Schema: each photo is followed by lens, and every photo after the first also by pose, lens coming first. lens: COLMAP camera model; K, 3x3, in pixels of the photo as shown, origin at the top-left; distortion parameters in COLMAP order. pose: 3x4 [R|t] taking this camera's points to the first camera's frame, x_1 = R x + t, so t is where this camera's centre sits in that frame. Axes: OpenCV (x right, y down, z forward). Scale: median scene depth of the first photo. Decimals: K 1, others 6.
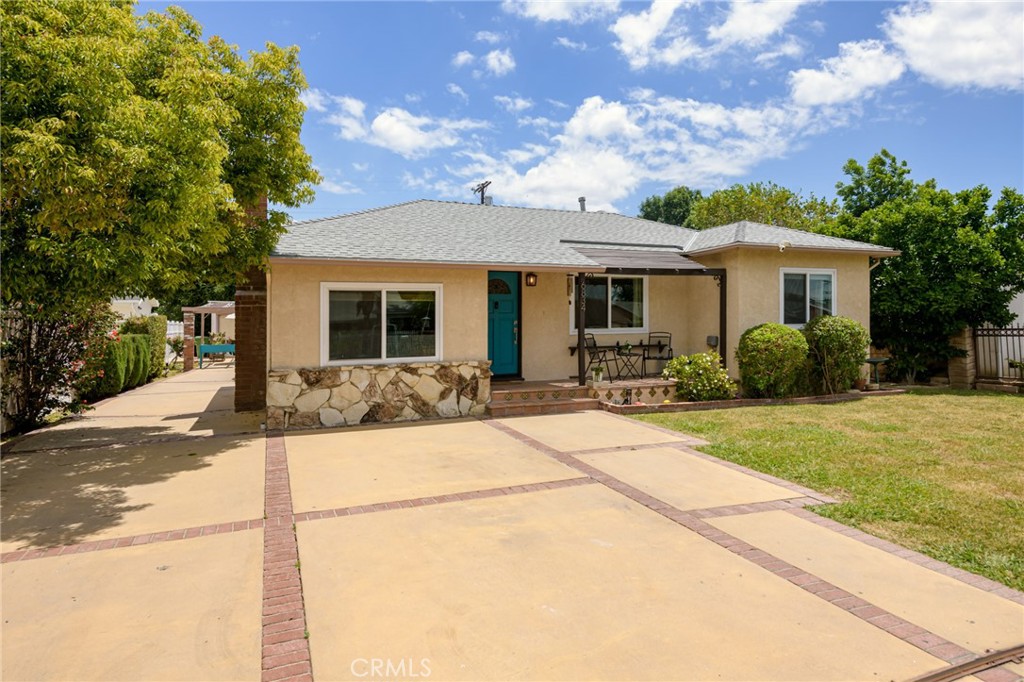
lens RADIAL K [[571.2, 0, 530.5], [0, 571.2, 346.6], [0, 0, 1]] dist [0.017999, -0.005883]
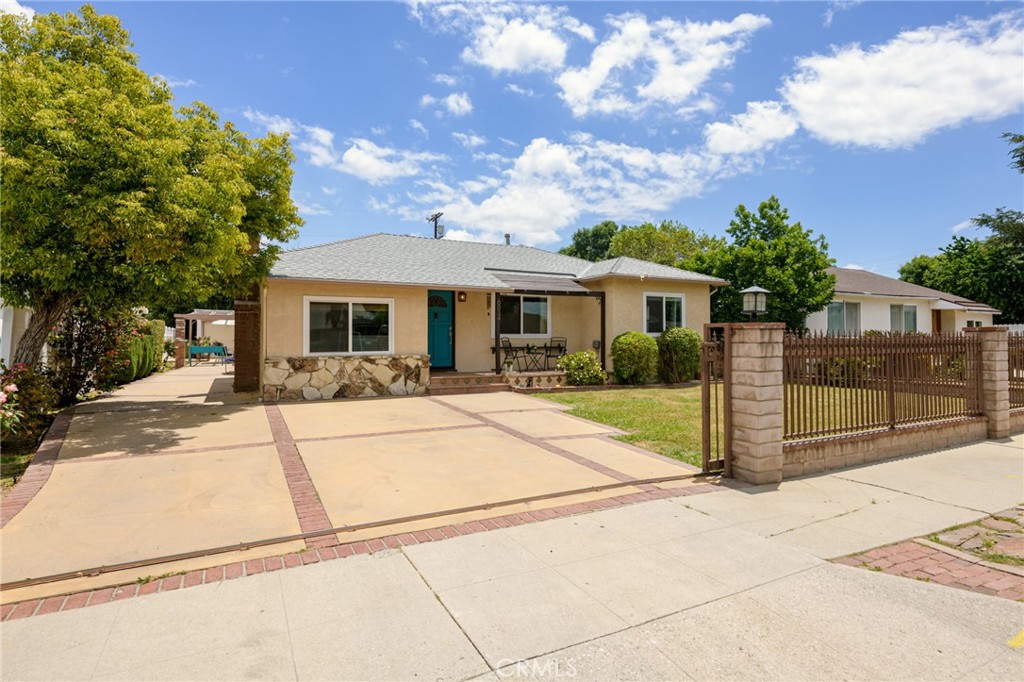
lens RADIAL K [[533.1, 0, 543.1], [0, 533.1, 365.7], [0, 0, 1]] dist [0.014560, -0.001374]
pose [[0.995393, 0.007329, 0.095602, 0.020222], [-0.008534, 0.999889, 0.012201, 0.008146], [-0.095502, -0.012961, 0.995345, -0.079236]]
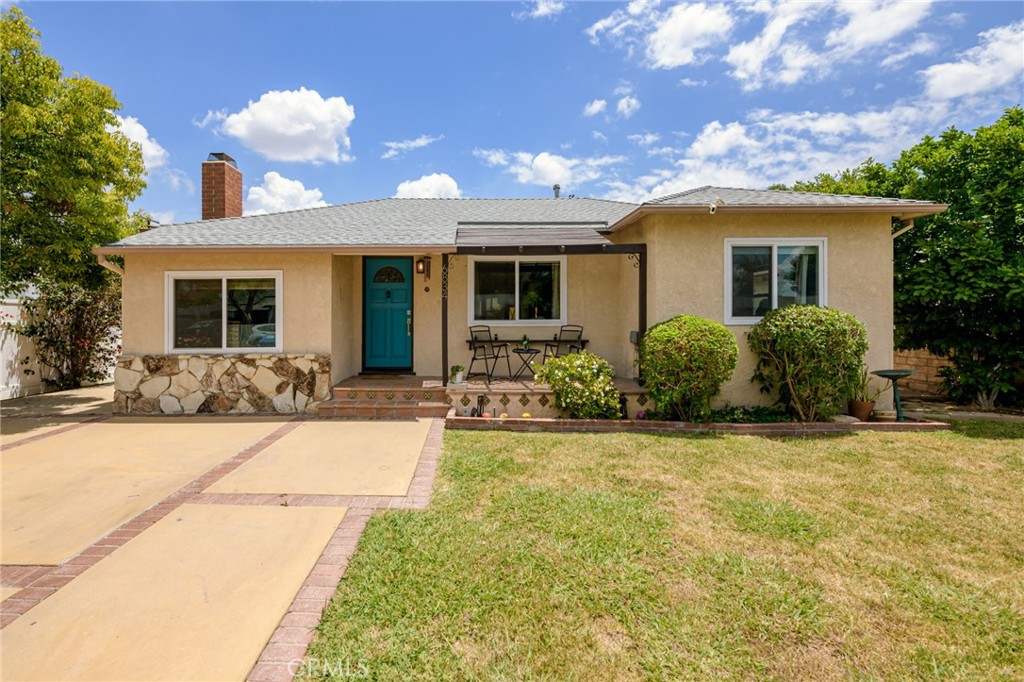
lens RADIAL K [[409.1, 0, 552.8], [0, 409.1, 322.1], [0, 0, 1]] dist [-0.001931, -0.002365]
pose [[0.933091, 0.012077, -0.359439, 0.122760], [-0.021696, 0.999506, -0.022737, -0.004725], [0.358987, 0.029014, 0.932892, 0.130050]]
